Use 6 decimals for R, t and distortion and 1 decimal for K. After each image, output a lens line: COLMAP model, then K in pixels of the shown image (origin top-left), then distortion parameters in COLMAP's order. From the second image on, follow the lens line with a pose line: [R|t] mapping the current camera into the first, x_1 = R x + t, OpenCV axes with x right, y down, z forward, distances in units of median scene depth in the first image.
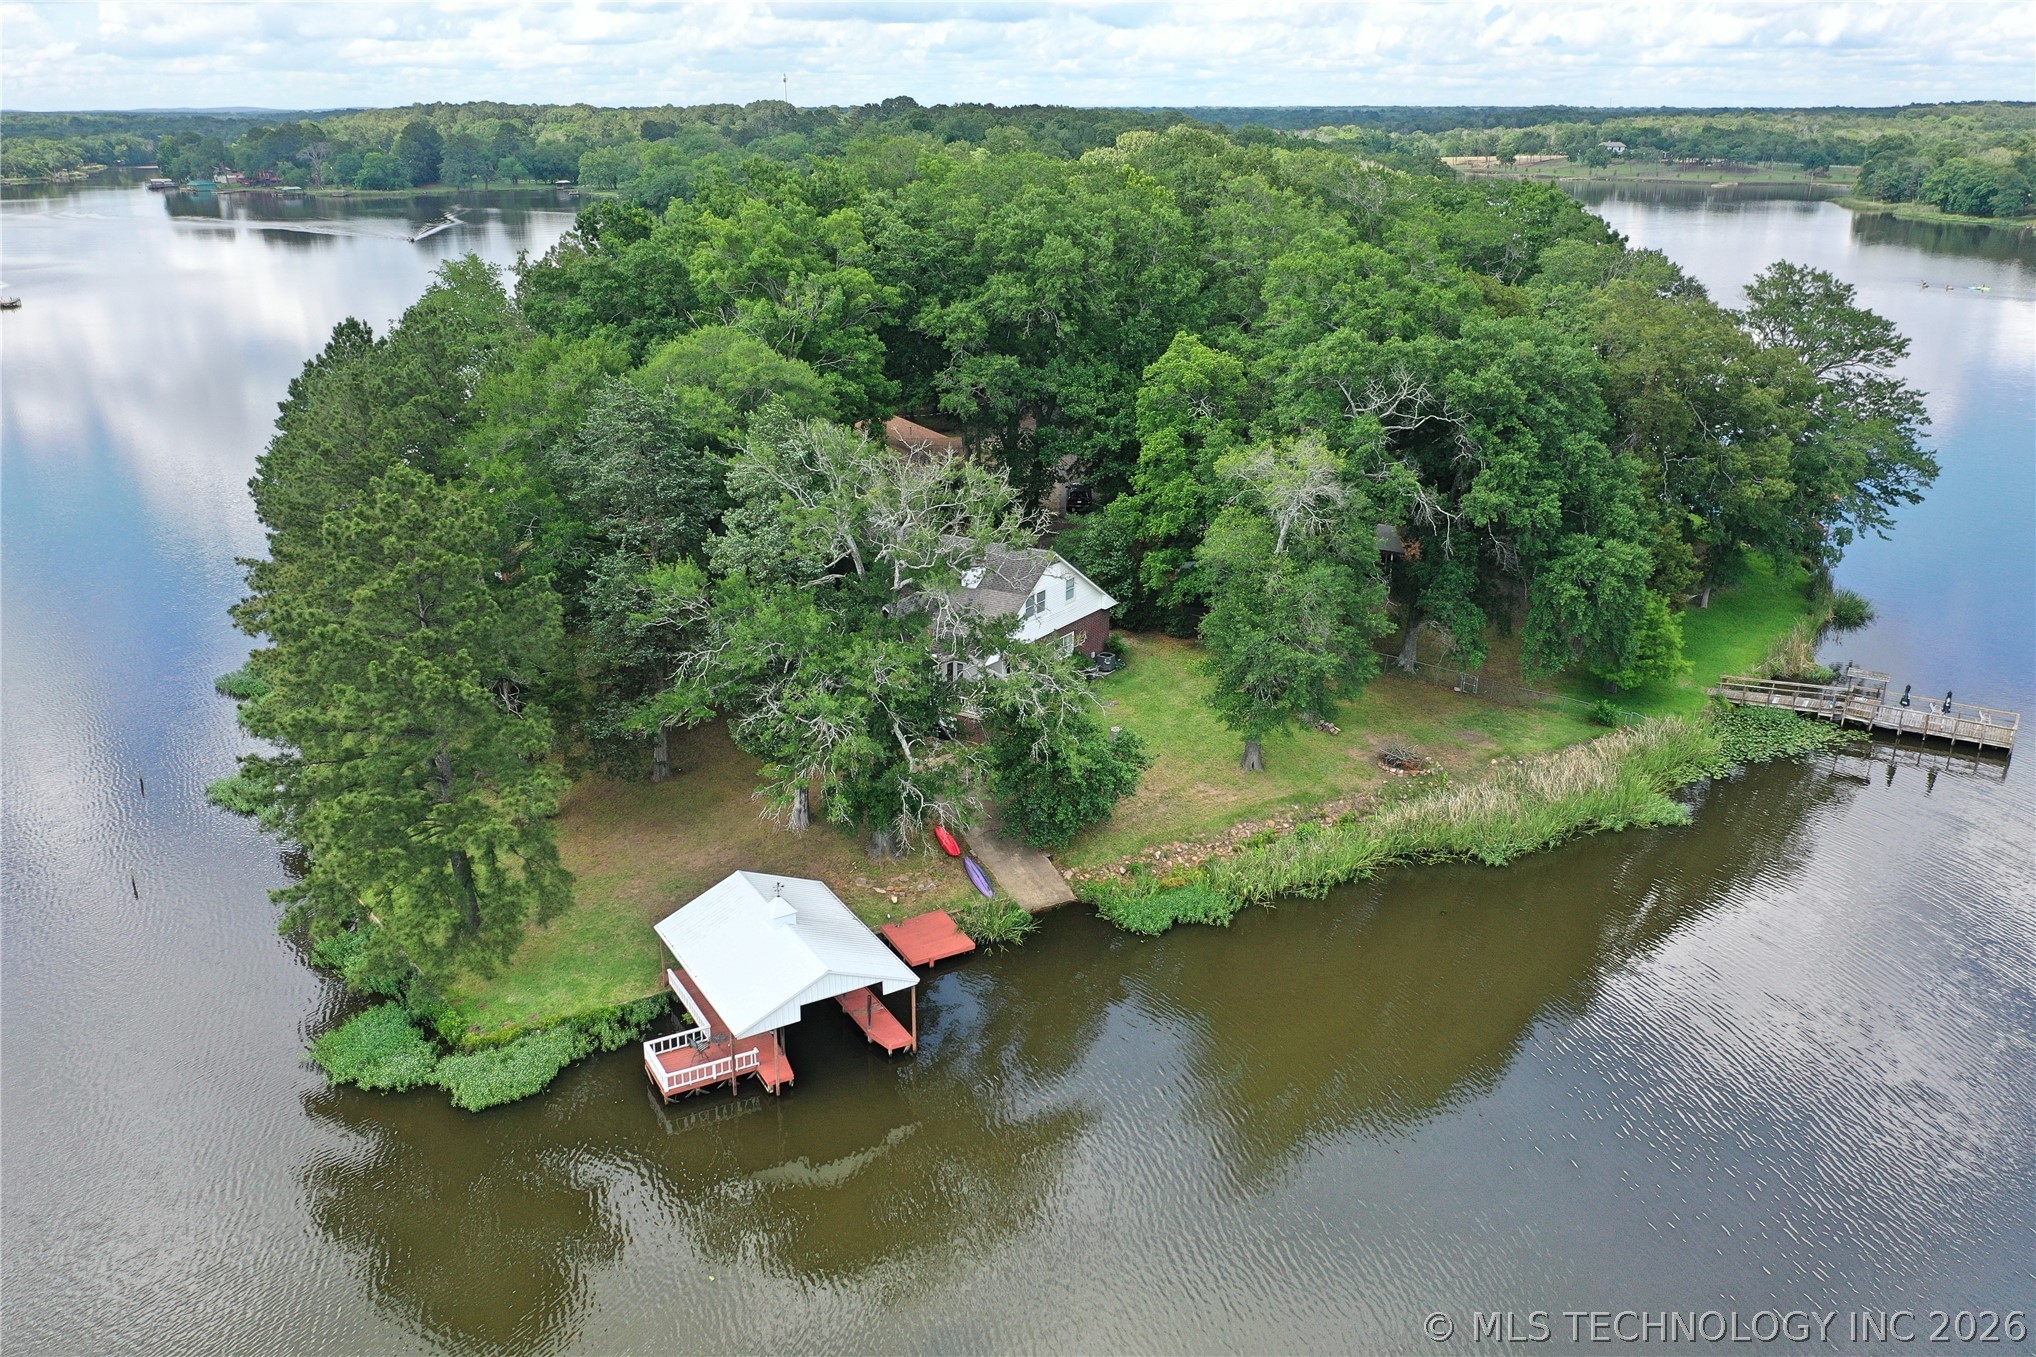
lens RADIAL K [[1590.7, 0, 1018.0], [0, 1590.7, 678.5], [0, 0, 1]] dist [-0.002906, -0.047022]
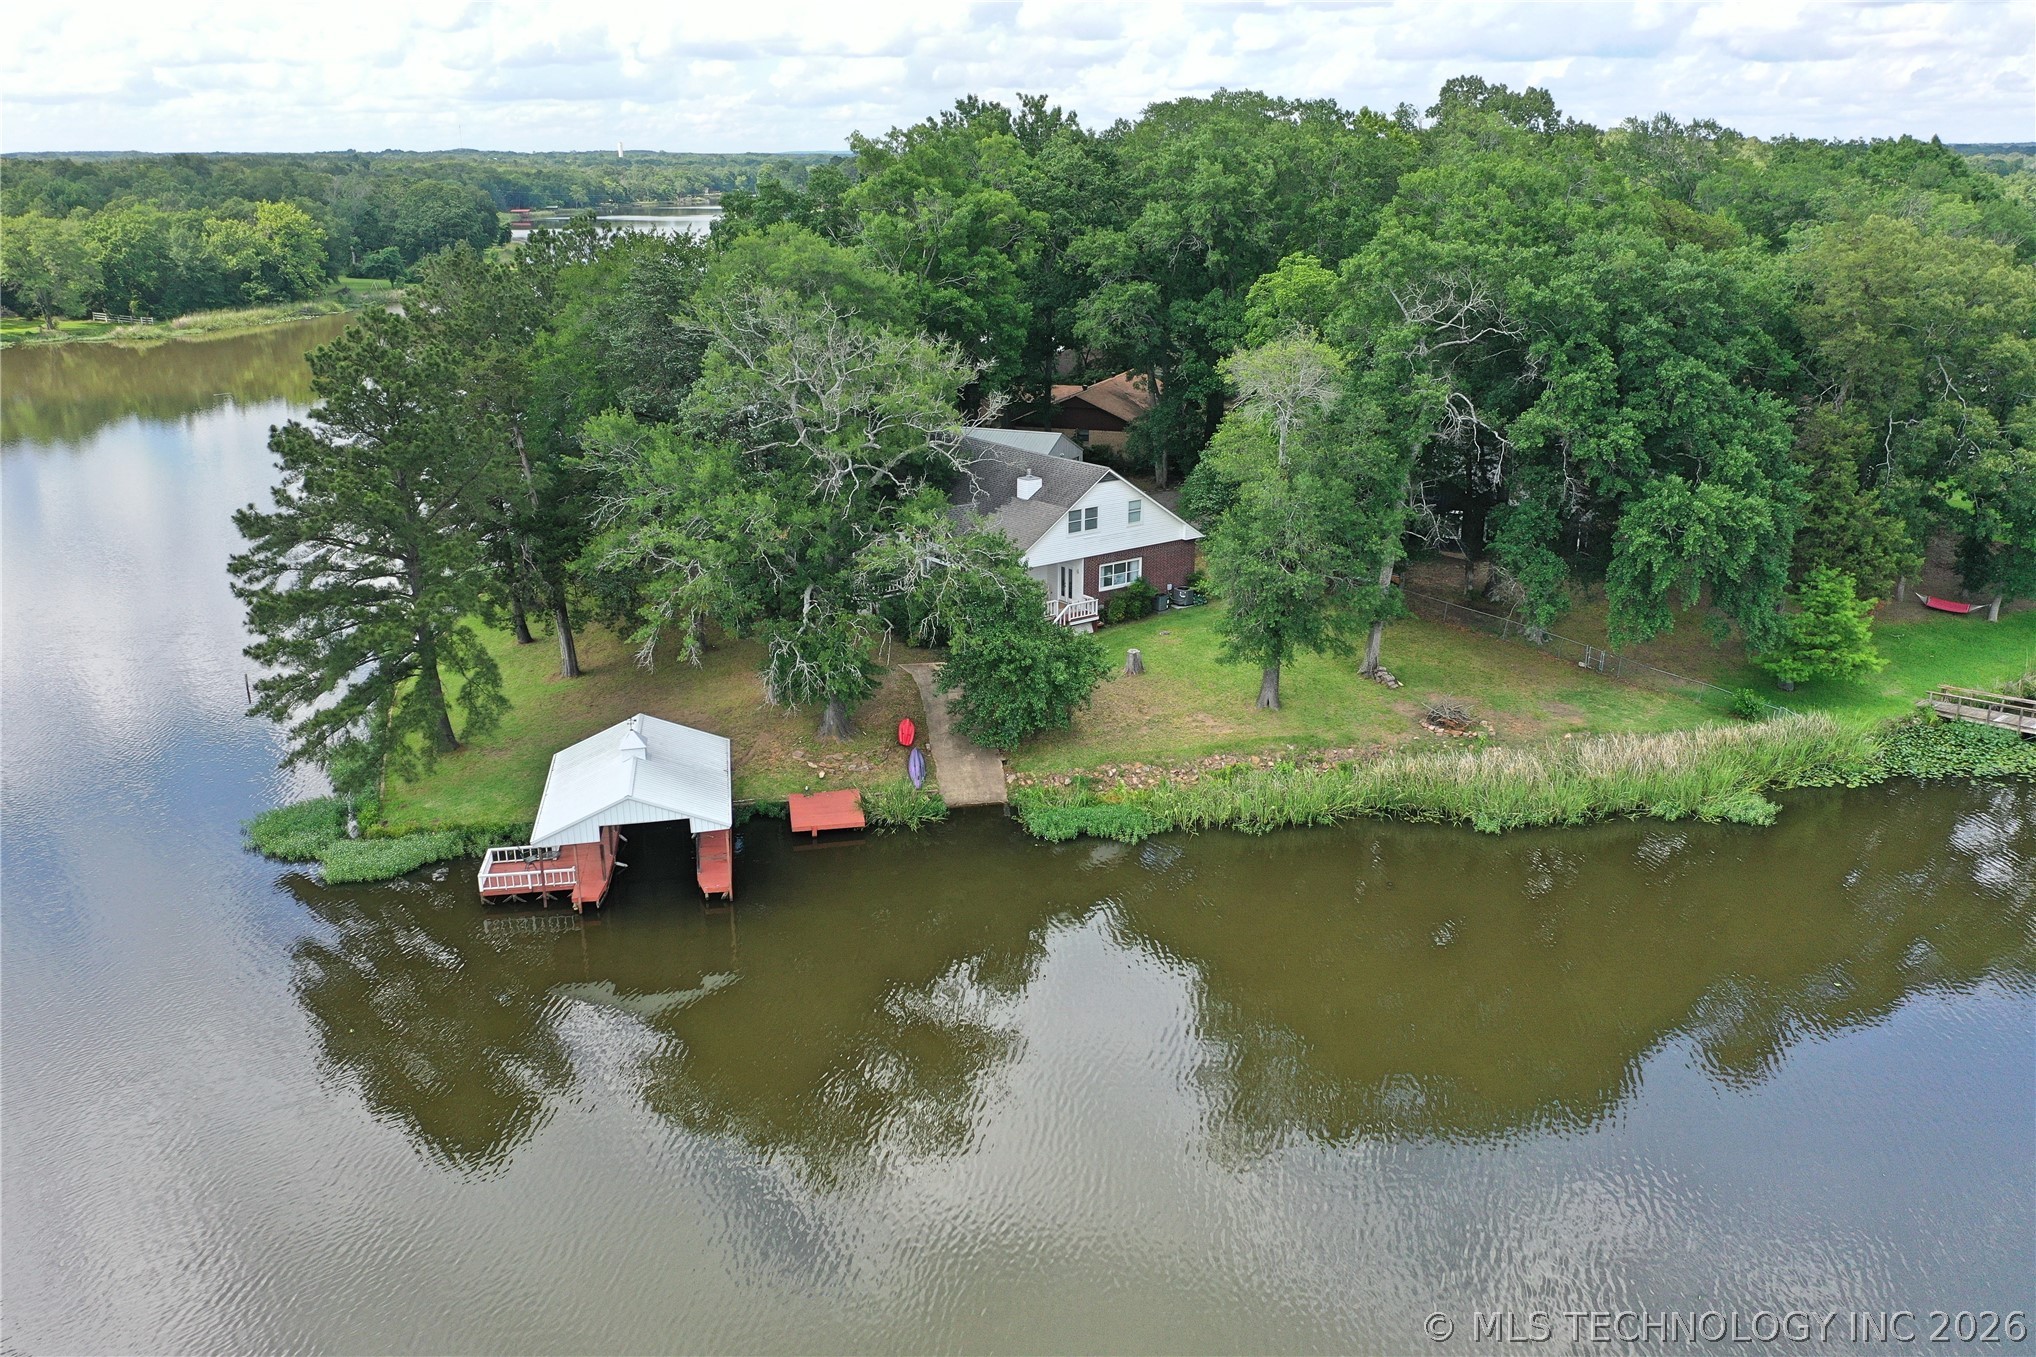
lens RADIAL K [[1596.0, 0, 1018.0], [0, 1596.0, 678.5], [0, 0, 1]] dist [-0.011082, -0.001884]
pose [[0.942862, 0.099949, -0.317839, 0.294105], [-0.107532, 0.994181, -0.006357, 0.060002], [0.315354, 0.040172, 0.948124, 0.071900]]
